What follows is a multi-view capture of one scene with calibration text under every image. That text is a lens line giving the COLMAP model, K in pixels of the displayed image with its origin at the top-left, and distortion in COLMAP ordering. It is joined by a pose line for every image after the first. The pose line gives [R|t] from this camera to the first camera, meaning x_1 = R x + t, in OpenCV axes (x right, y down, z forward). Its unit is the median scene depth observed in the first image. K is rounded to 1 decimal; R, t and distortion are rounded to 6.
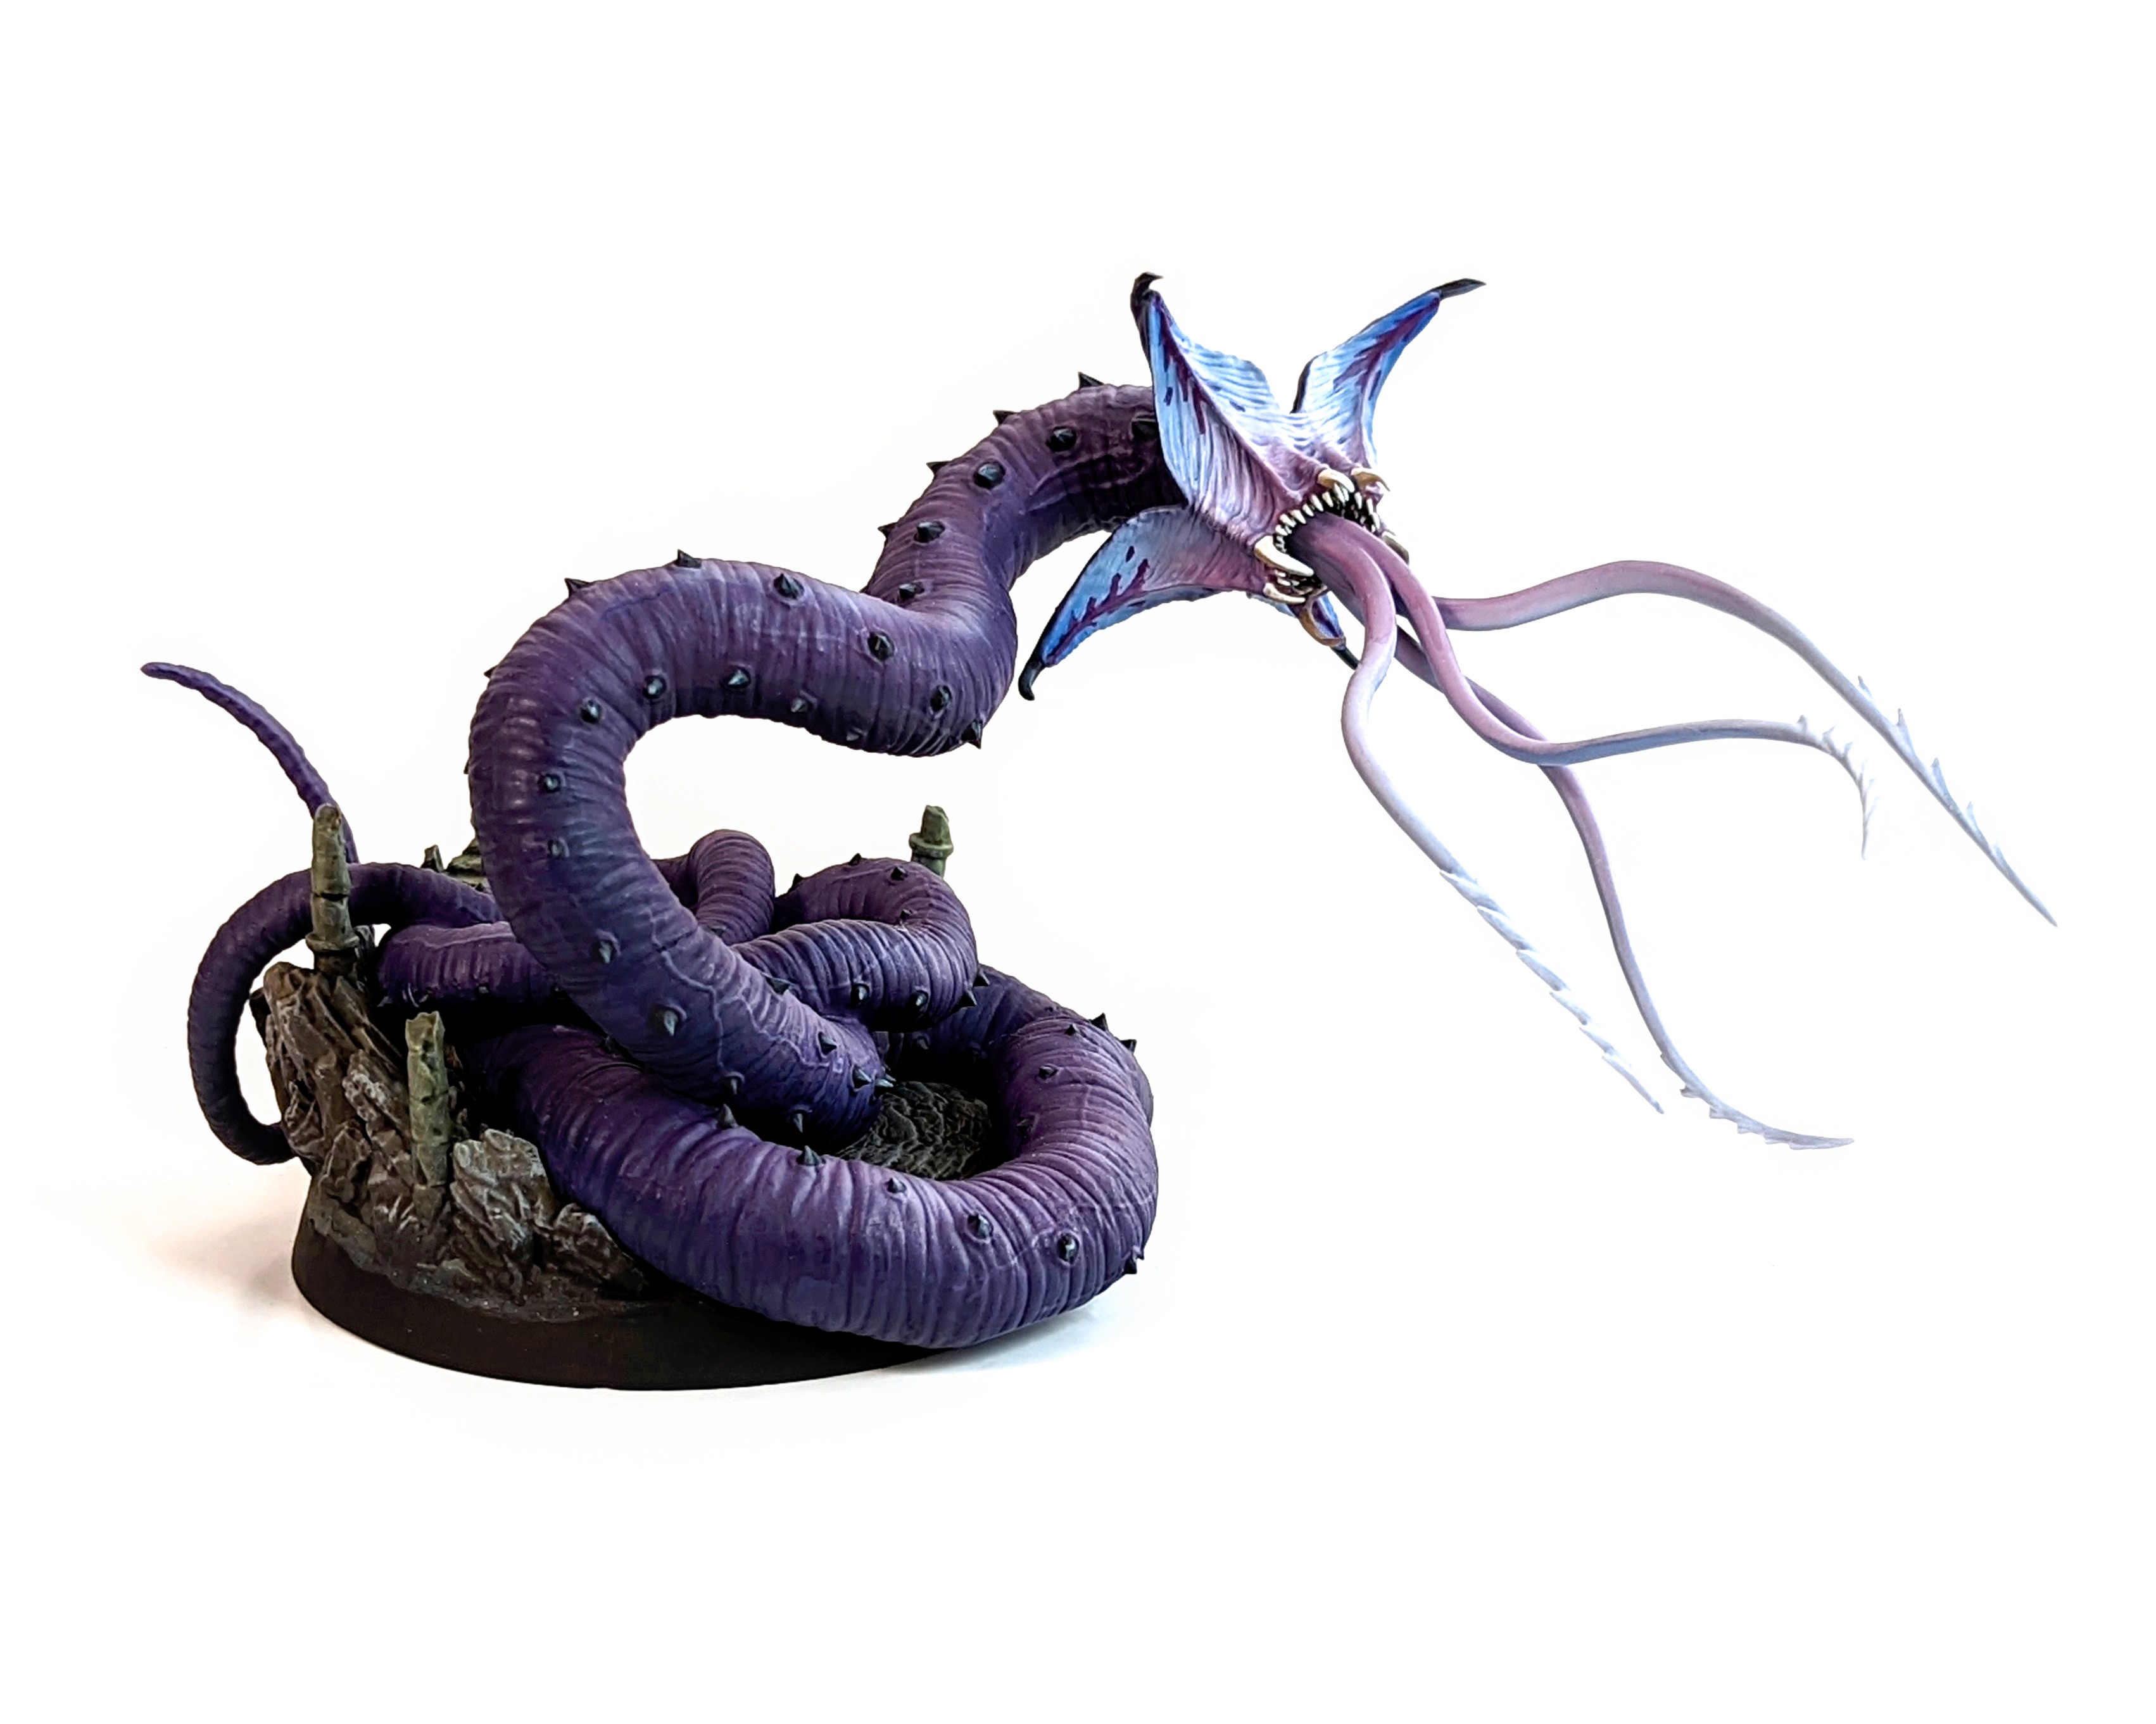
lens RADIAL K [[4039.2, 0, 1072.8], [0, 4039.2, 810.4], [0, 0, 1]] dist [-0.007793, 0.006417]
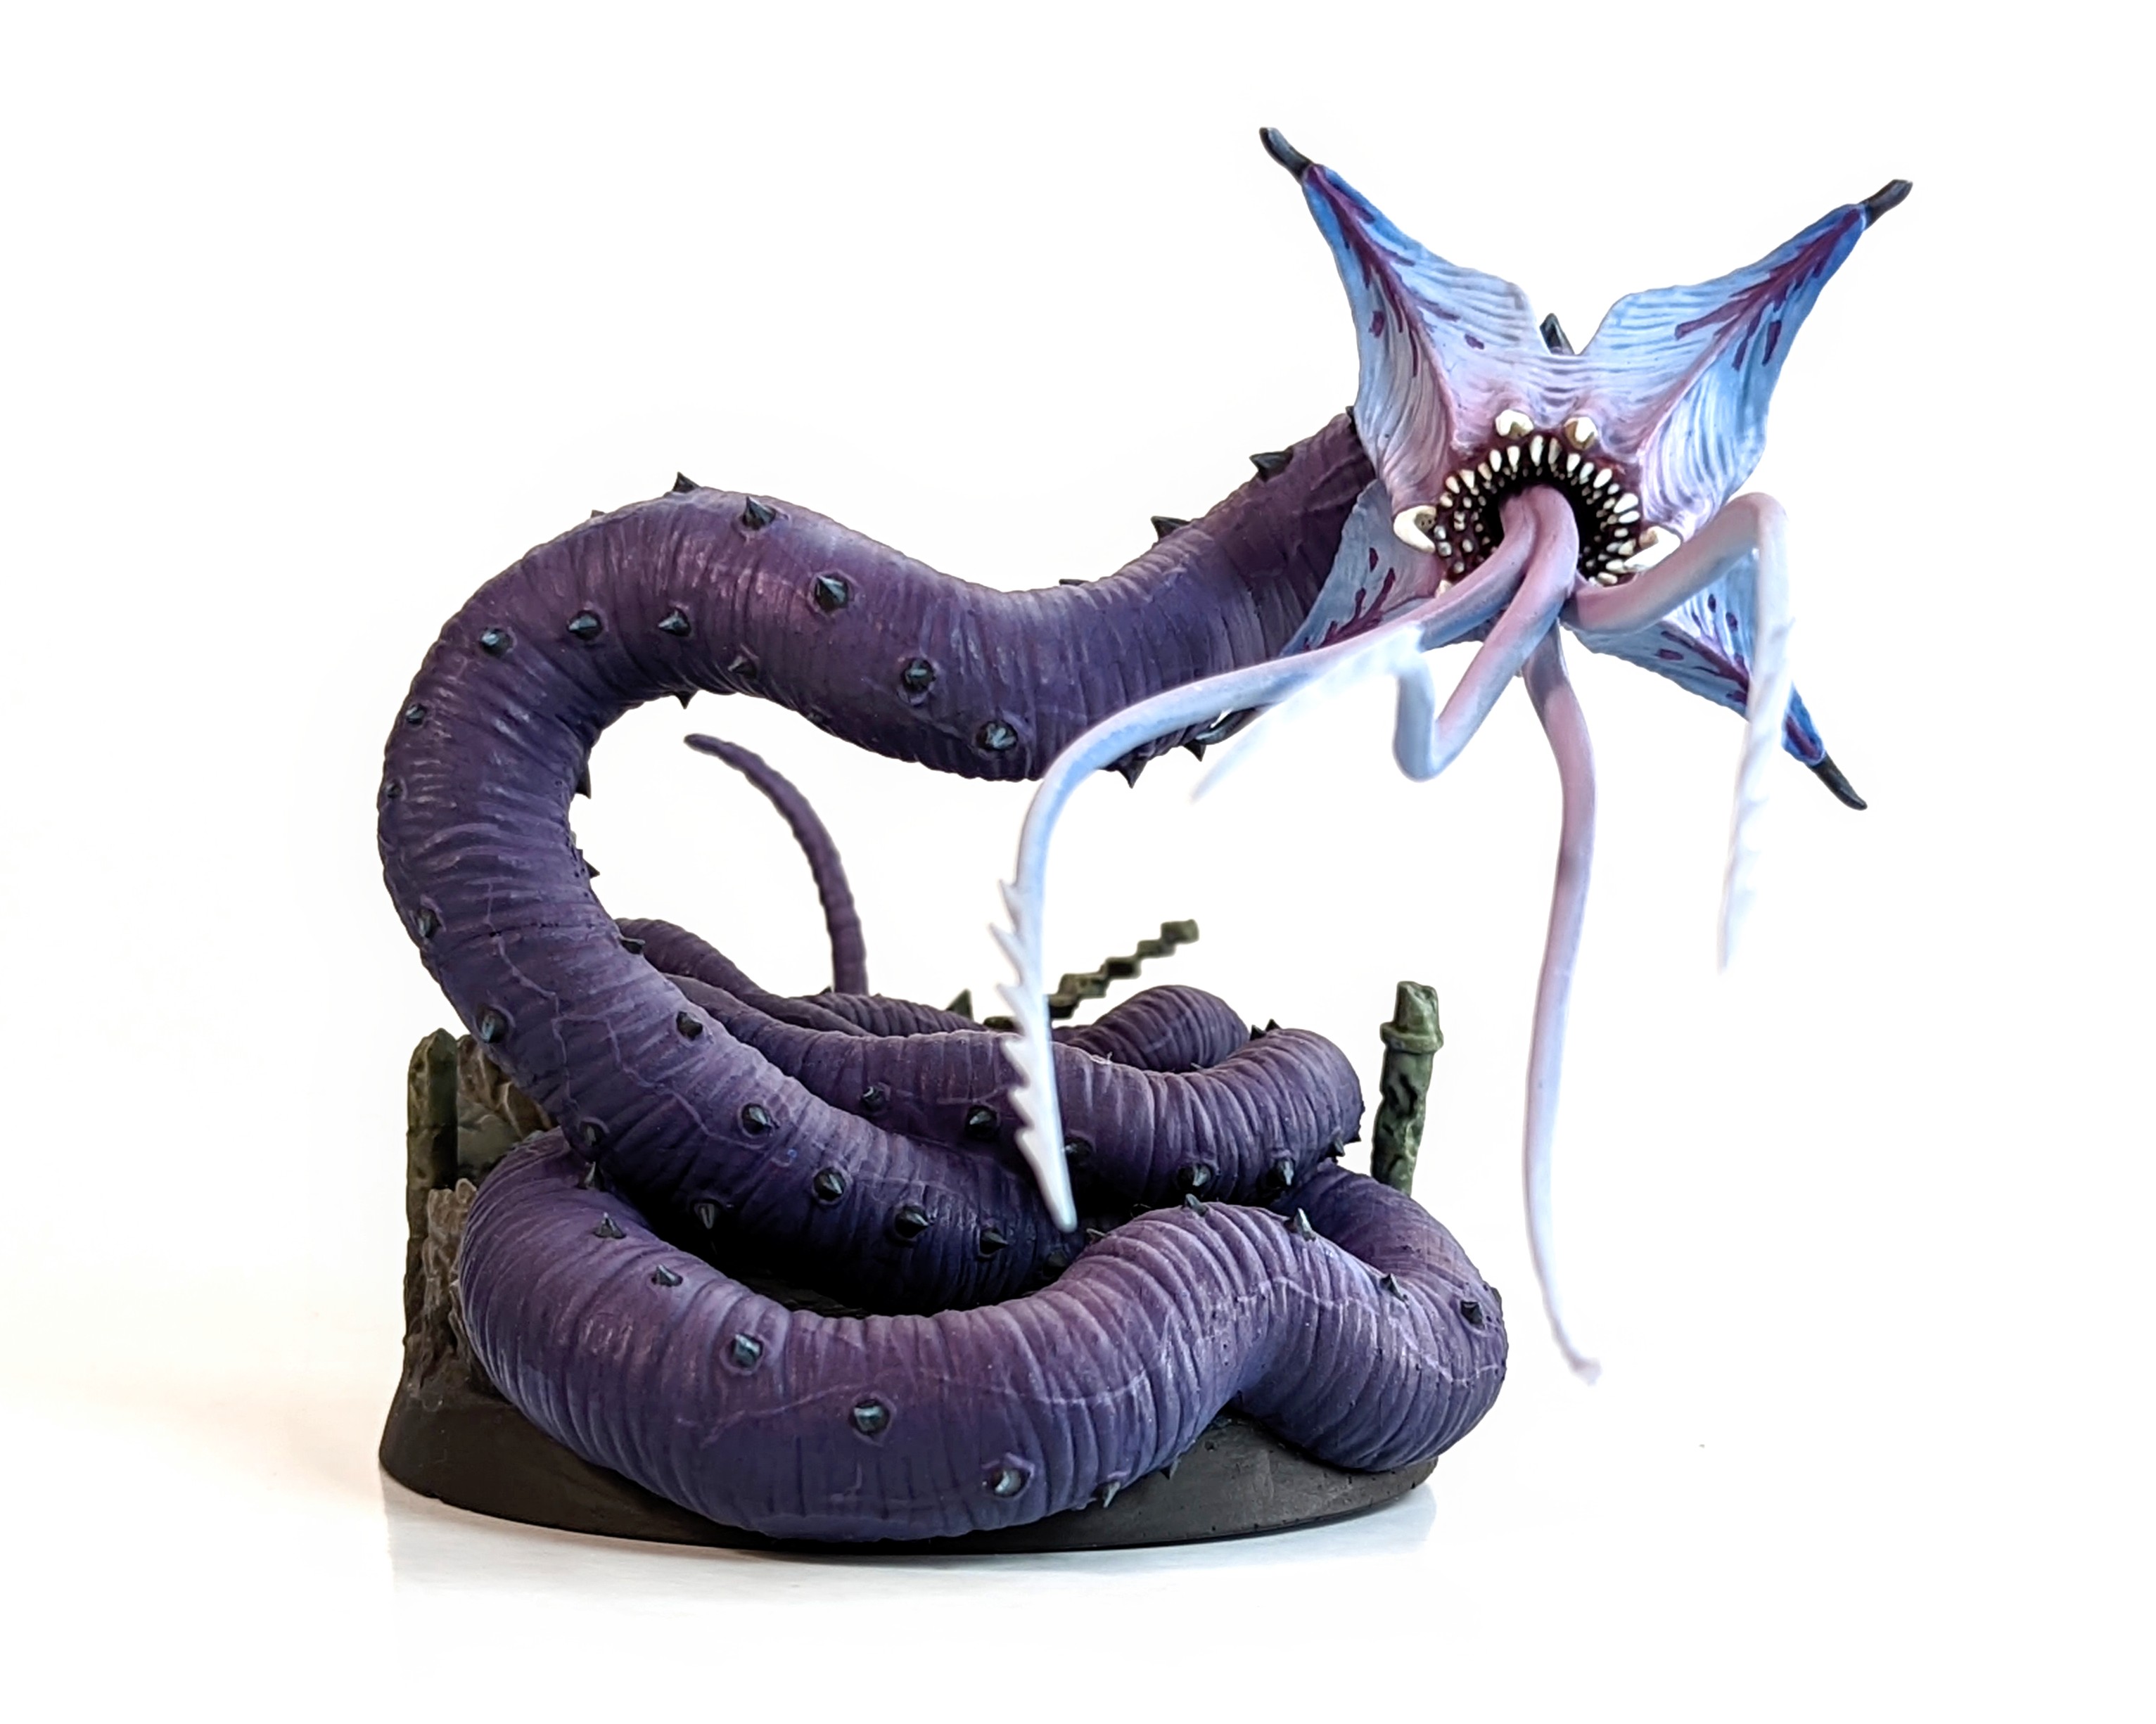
lens RADIAL K [[4157.0, 0, 1078.0], [0, 4157.0, 862.0], [0, 0, 1]] dist [0.033986, -0.026034]
pose [[0.669107, 0.044100, -0.741856, 0.541287], [-0.194367, 0.973876, -0.117414, 0.087590], [0.717299, 0.222755, 0.660199, 0.496058]]
